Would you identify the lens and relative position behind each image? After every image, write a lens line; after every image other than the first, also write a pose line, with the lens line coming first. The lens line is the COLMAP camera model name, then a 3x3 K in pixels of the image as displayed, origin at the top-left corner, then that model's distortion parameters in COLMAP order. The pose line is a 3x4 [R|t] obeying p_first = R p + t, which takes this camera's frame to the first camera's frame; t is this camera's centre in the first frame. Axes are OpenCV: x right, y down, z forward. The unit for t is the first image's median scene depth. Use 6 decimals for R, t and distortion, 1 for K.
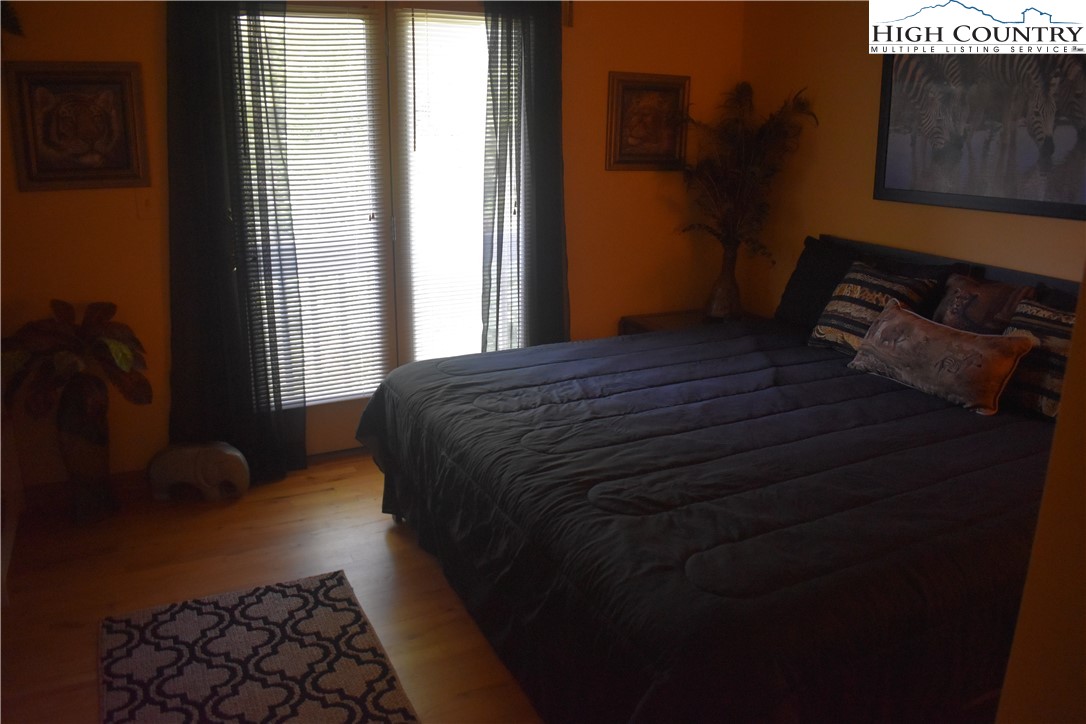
lens RADIAL K [[857.0, 0, 543.0], [0, 857.0, 362.0], [0, 0, 1]] dist [-0.087001, 0.009433]
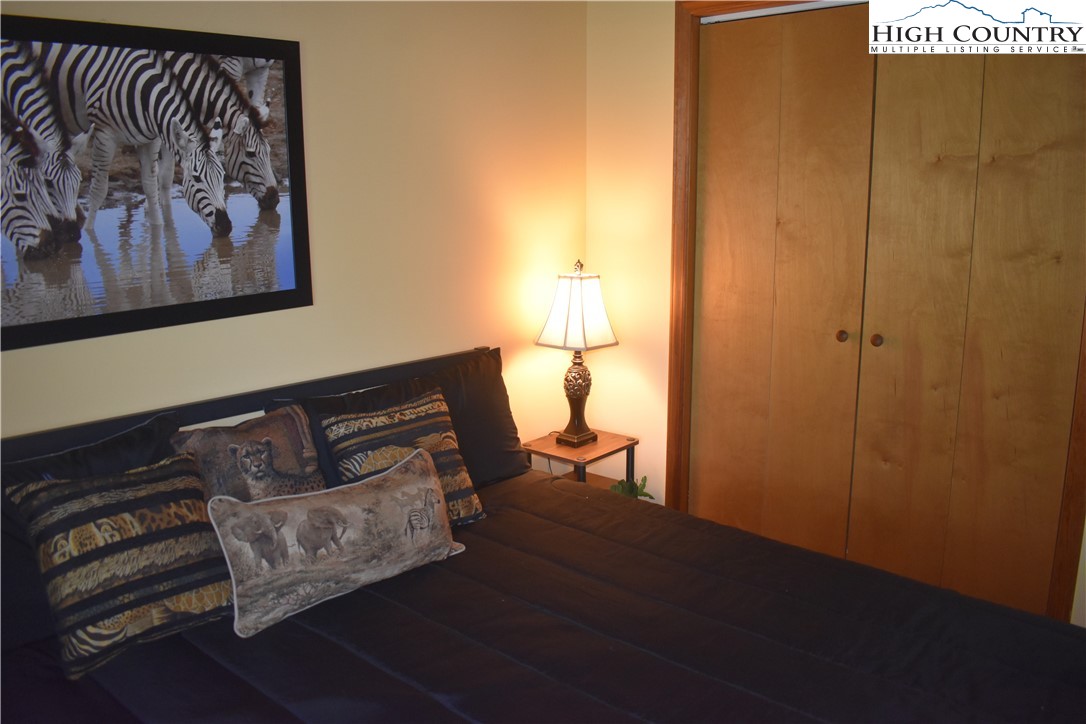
lens RADIAL K [[857.0, 0, 543.0], [0, 857.0, 362.0], [0, 0, 1]] dist [-0.087001, 0.009433]
pose [[-0.365368, -0.189551, 0.911360, -0.190460], [0.256160, 0.920775, 0.294205, -0.291642], [-0.894924, 0.340947, -0.287866, 0.991673]]
